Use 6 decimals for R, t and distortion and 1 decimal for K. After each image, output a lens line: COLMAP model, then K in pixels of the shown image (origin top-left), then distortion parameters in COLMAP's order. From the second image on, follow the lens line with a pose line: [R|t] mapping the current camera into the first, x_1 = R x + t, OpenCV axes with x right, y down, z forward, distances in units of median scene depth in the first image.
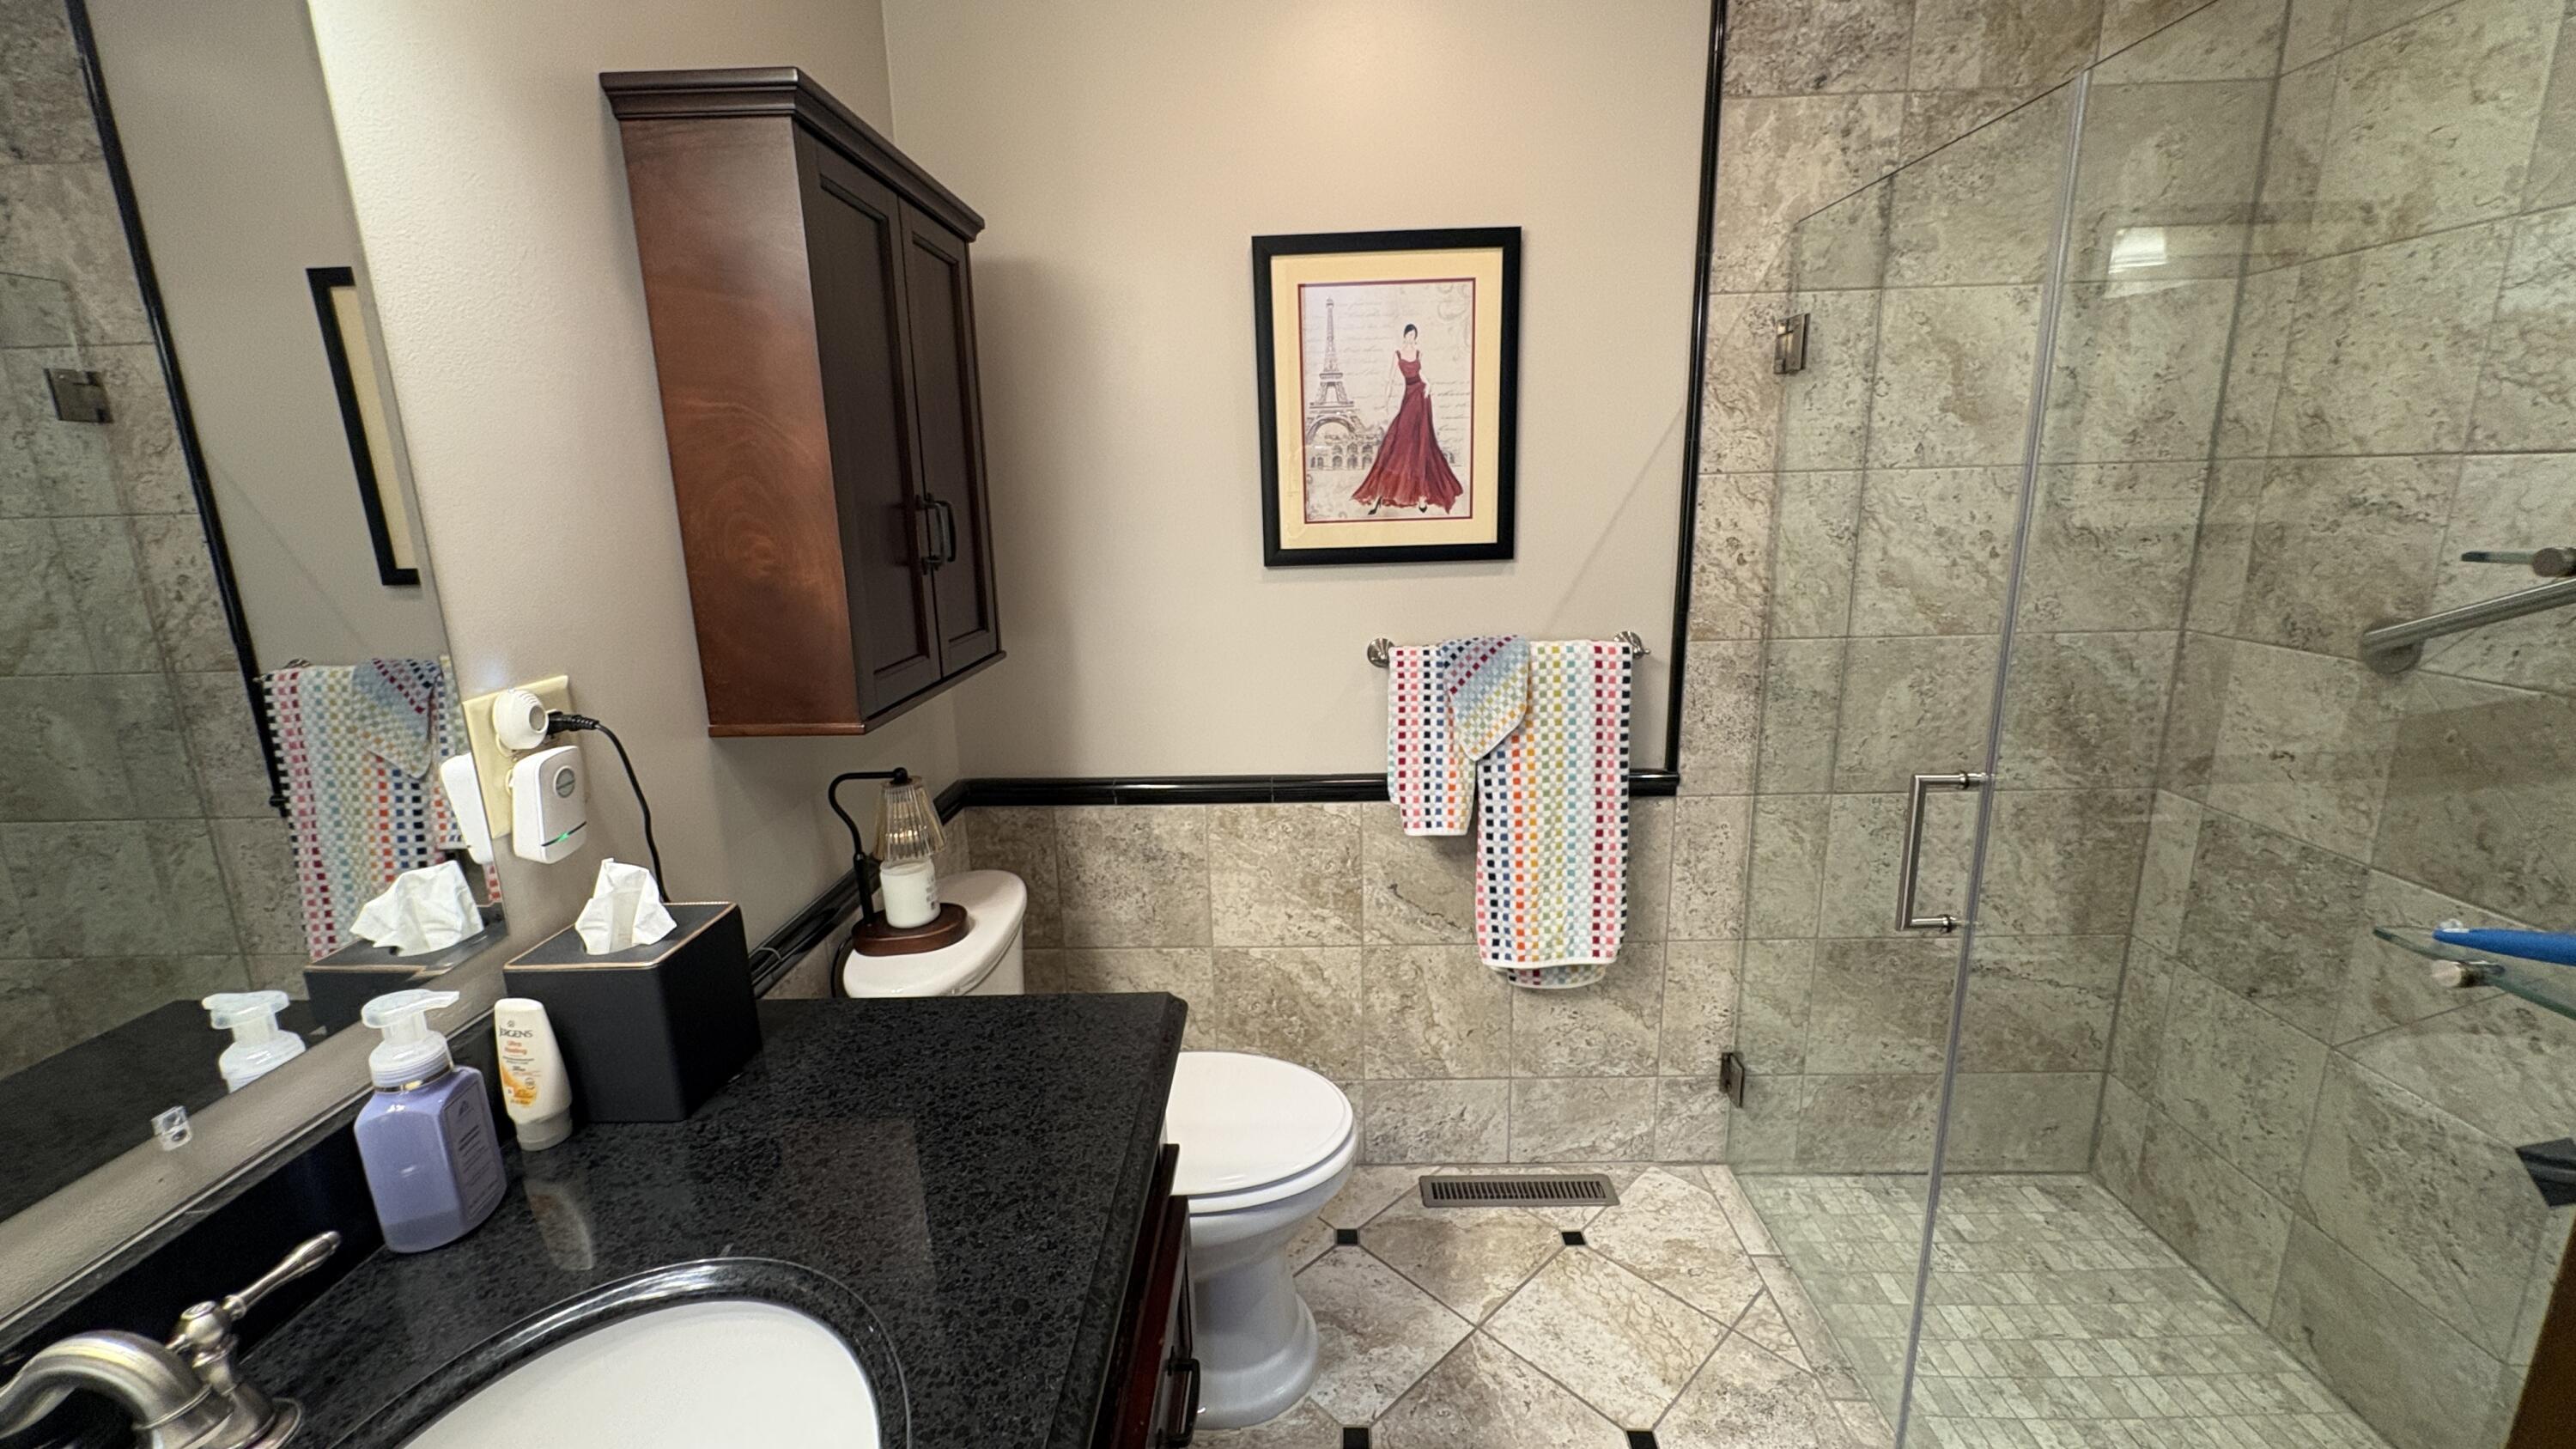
lens RADIAL K [[1029.0, 0, 1288.0], [0, 1029.0, 724.5], [0, 0, 1]] dist [-0.000540, -0.000242]
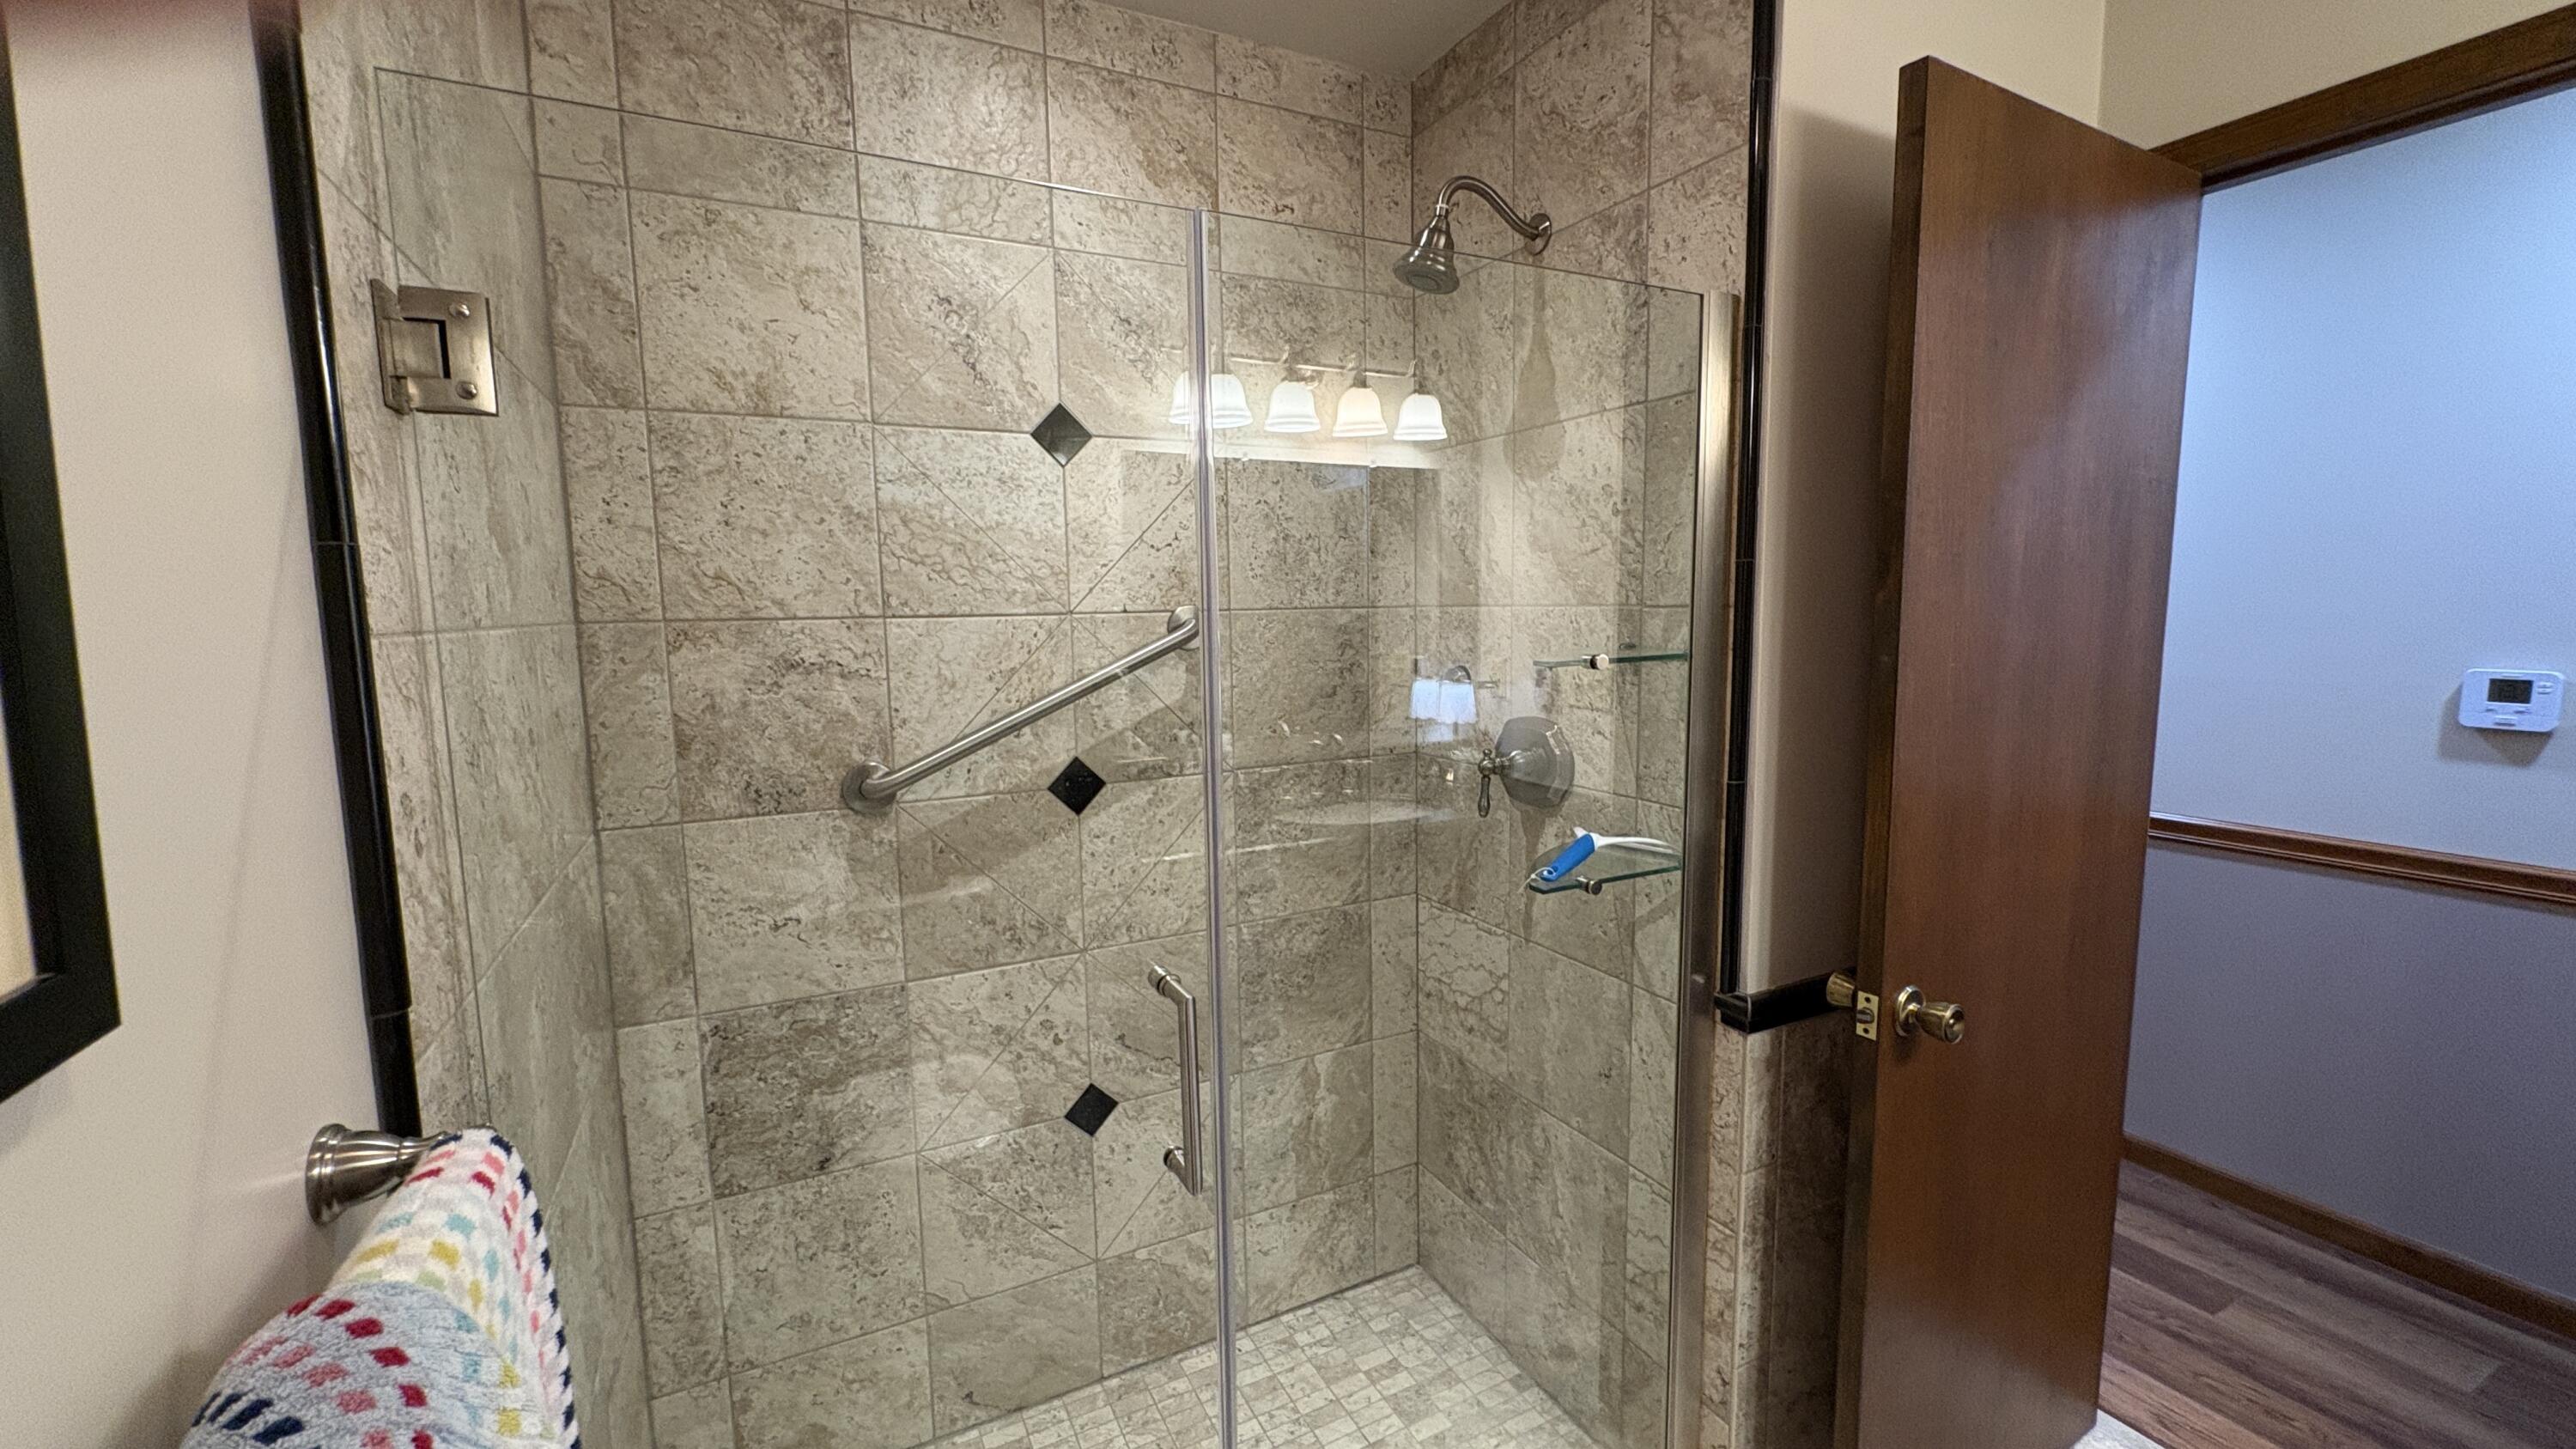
lens RADIAL K [[1029.0, 0, 1288.0], [0, 1029.0, 724.5], [0, 0, 1]] dist [-0.000540, -0.000242]
pose [[-0.473675, -0.066879, 0.878157, -0.095075], [0.229269, 0.953369, 0.196274, -0.258214], [-0.850334, 0.294304, -0.436254, 1.097677]]
